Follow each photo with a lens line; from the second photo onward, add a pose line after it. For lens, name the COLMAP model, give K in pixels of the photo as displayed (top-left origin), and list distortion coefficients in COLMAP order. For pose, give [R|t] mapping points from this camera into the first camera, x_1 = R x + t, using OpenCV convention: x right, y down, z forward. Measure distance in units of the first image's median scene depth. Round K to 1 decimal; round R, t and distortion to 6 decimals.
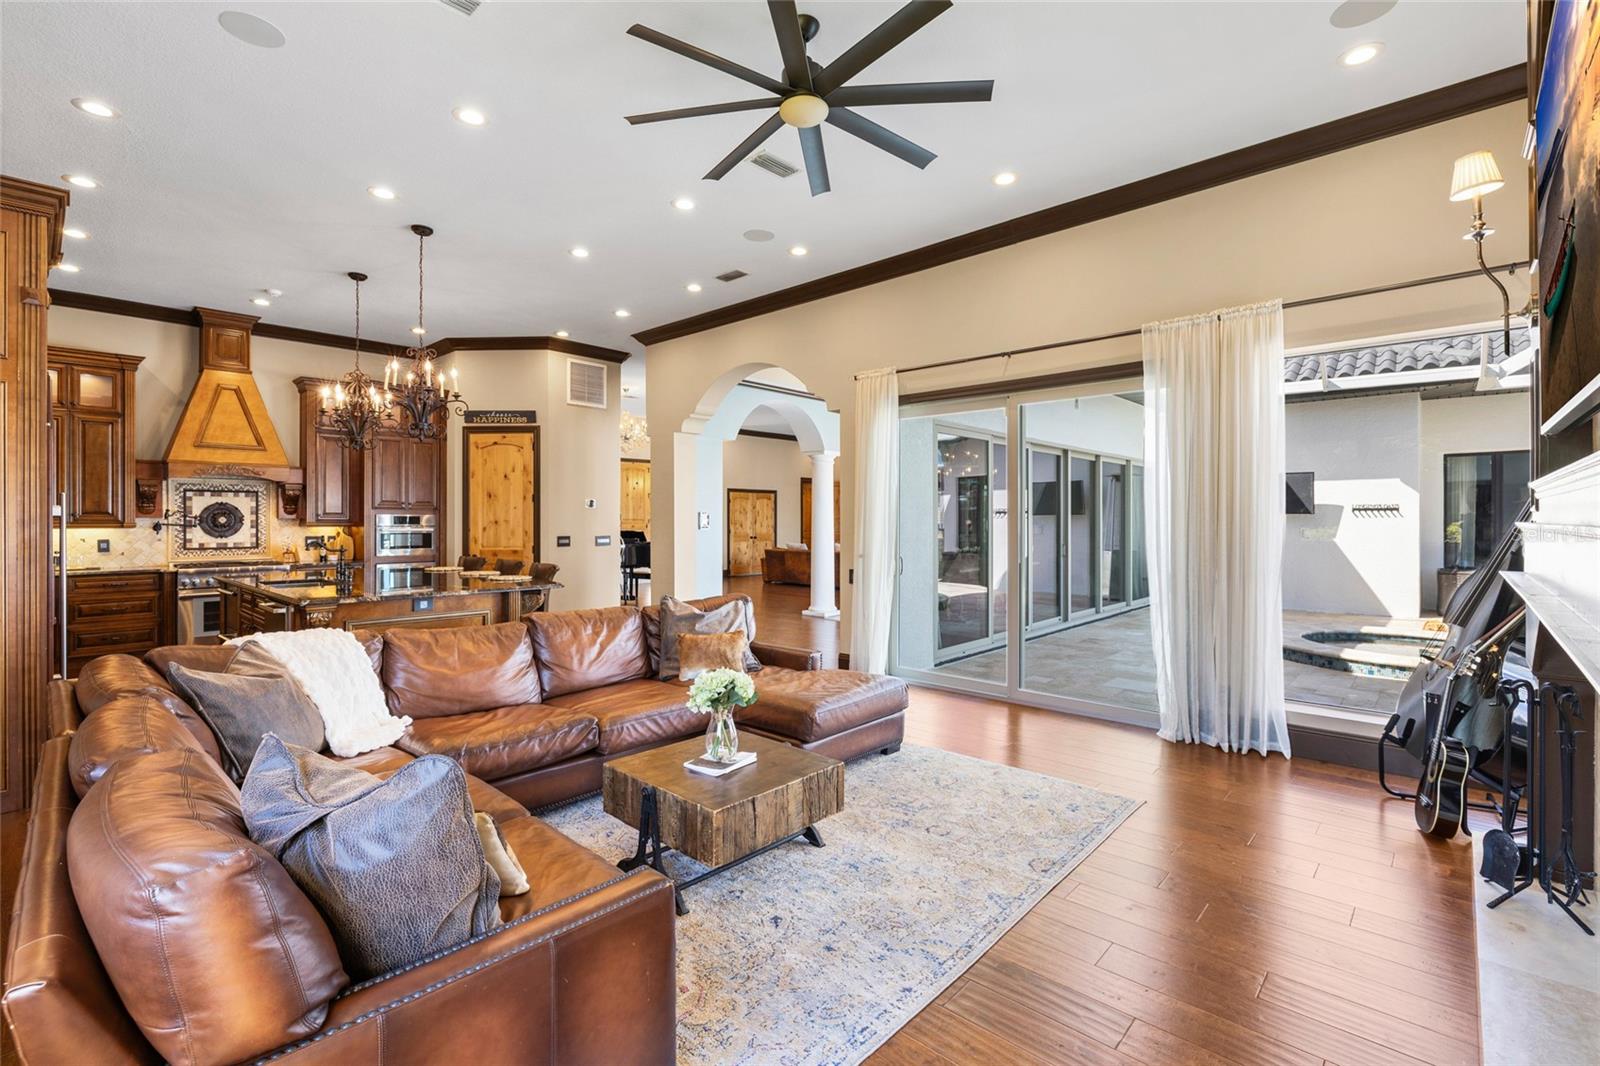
lens RADIAL K [[715.9, 0, 797.4], [0, 715.9, 520.6], [0, 0, 1]] dist [-0.006599, 0.000972]
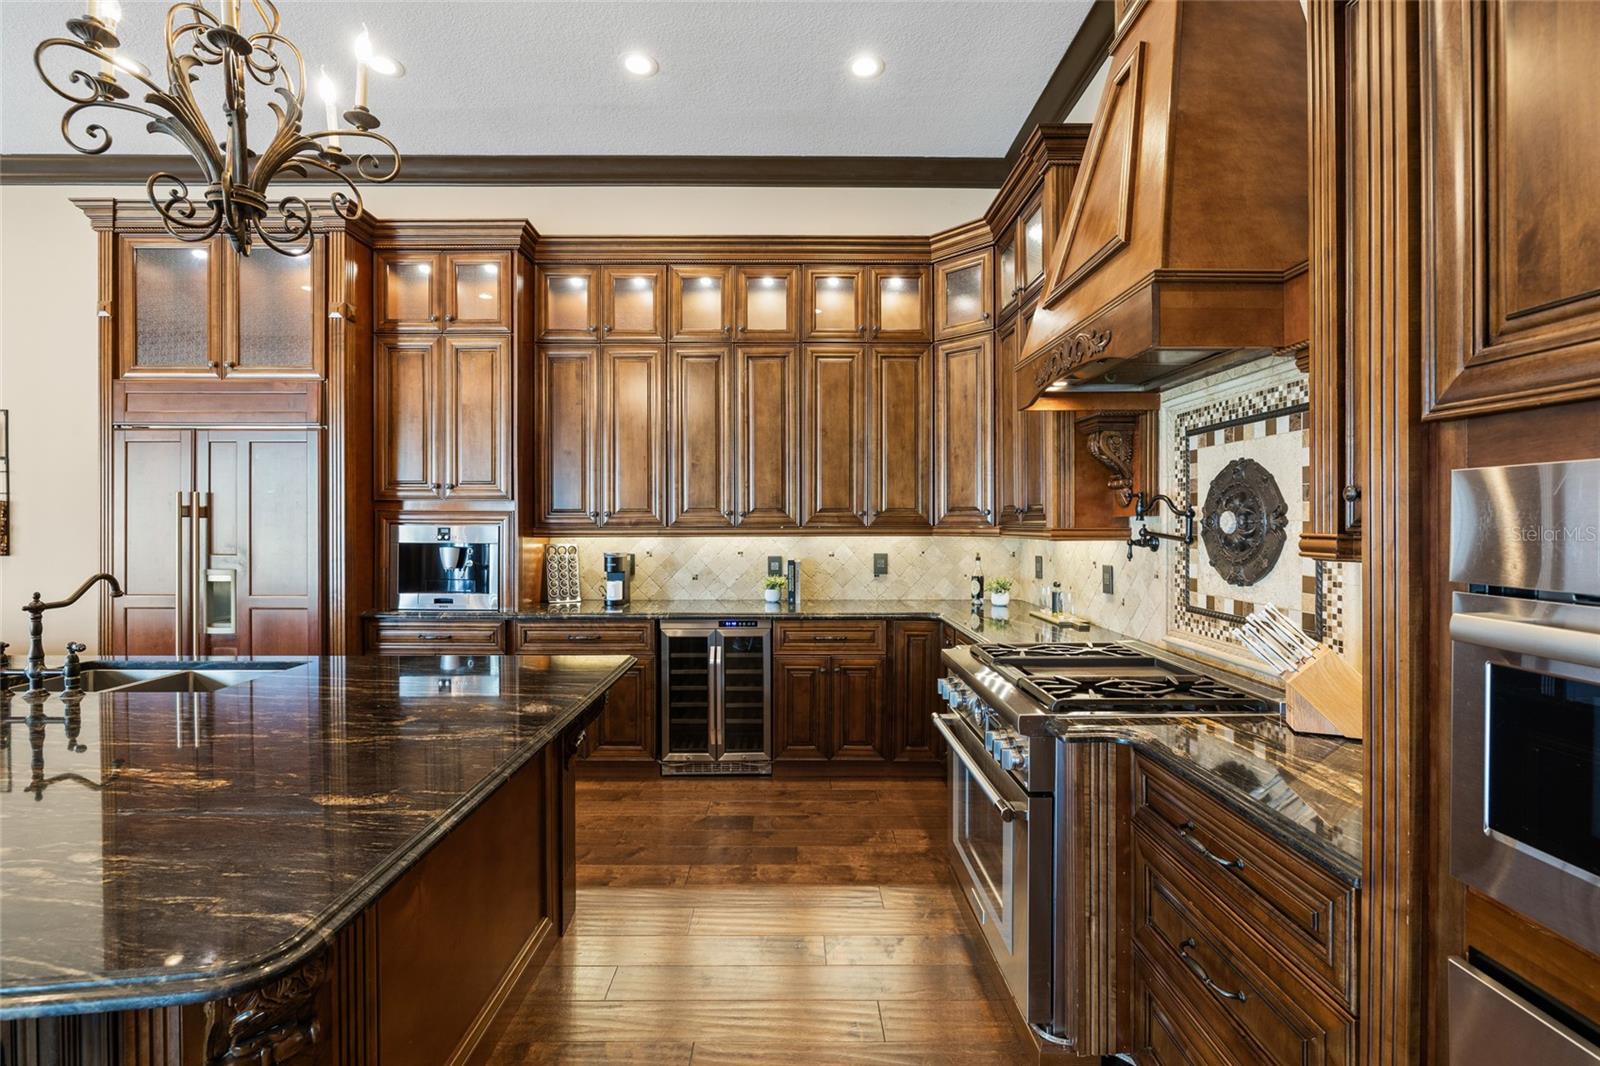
lens RADIAL K [[705.0, 0, 798.4], [0, 705.0, 522.3], [0, 0, 1]] dist [-0.007089, 0.001045]
pose [[-0.725615, 0.000959, -0.688100, -0.496186], [-0.000994, 0.999997, 0.002442, -0.001137], [0.688100, 0.002456, -0.725612, 1.108890]]
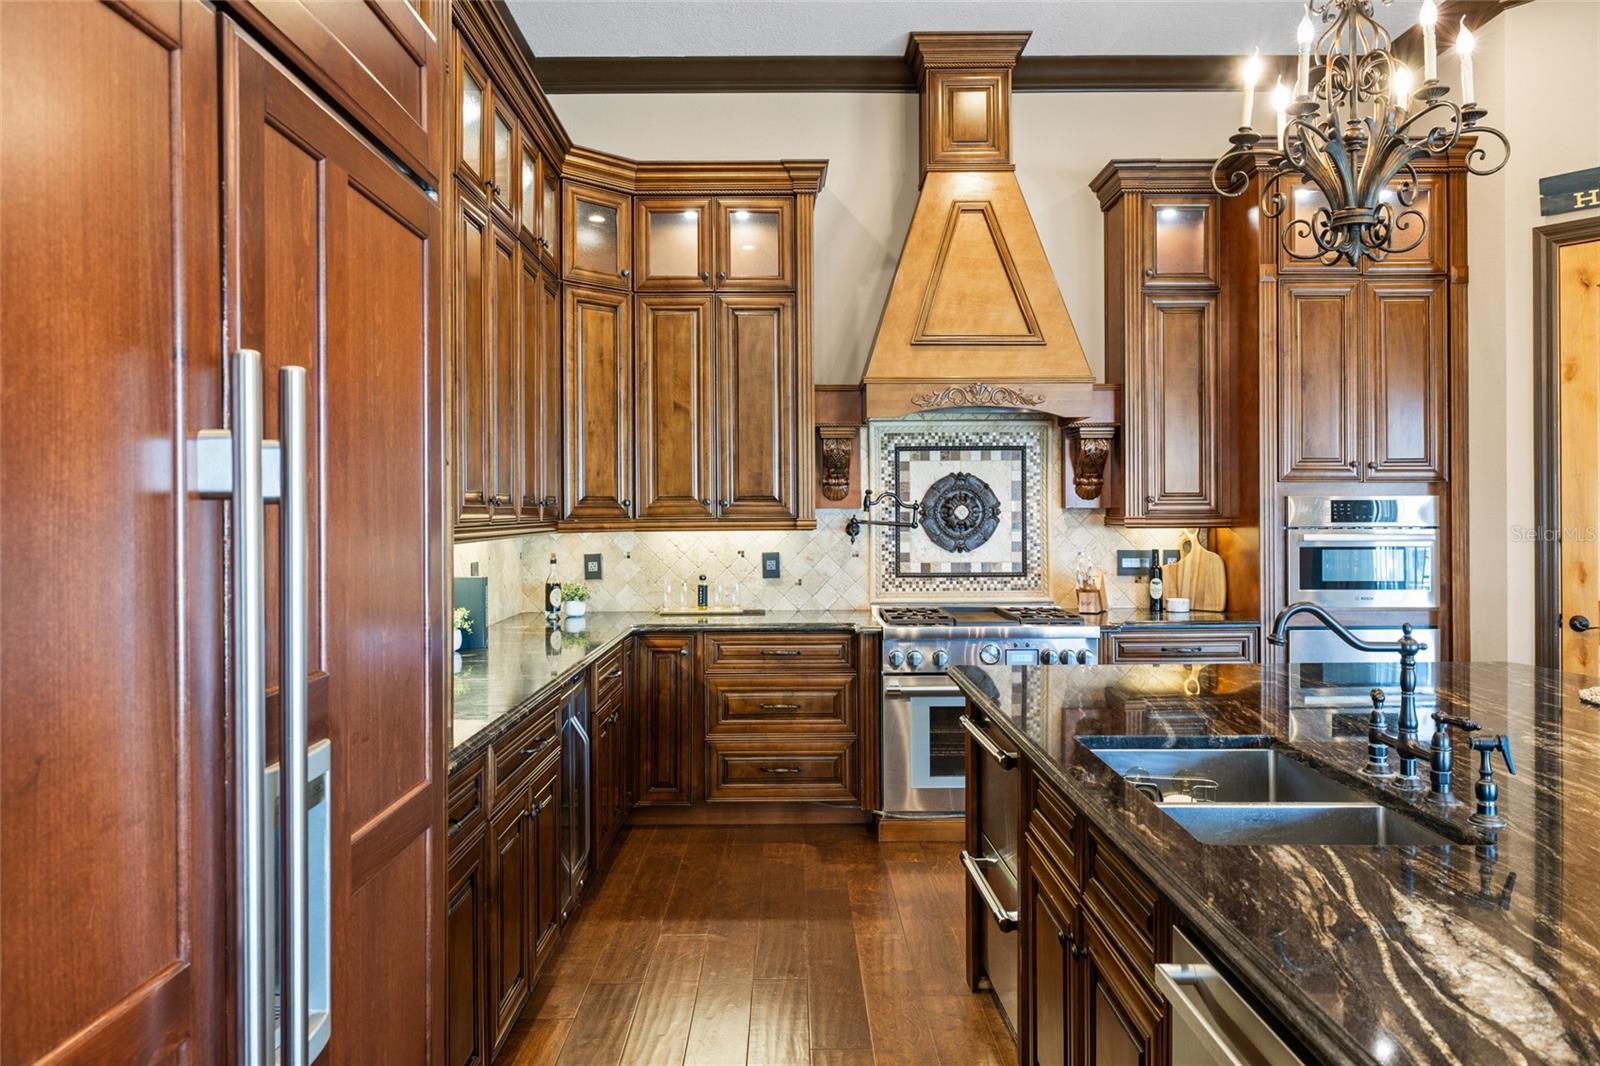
lens RADIAL K [[1116.6, 0, 798.9], [0, 1116.6, 504.6], [0, 0, 1]] dist [0.005952, 0.001145]
pose [[0.688094, -0.008090, -0.725576, -0.374000], [0.004232, 0.999966, -0.007135, -0.001012], [0.725609, 0.001839, 0.688105, 0.450871]]
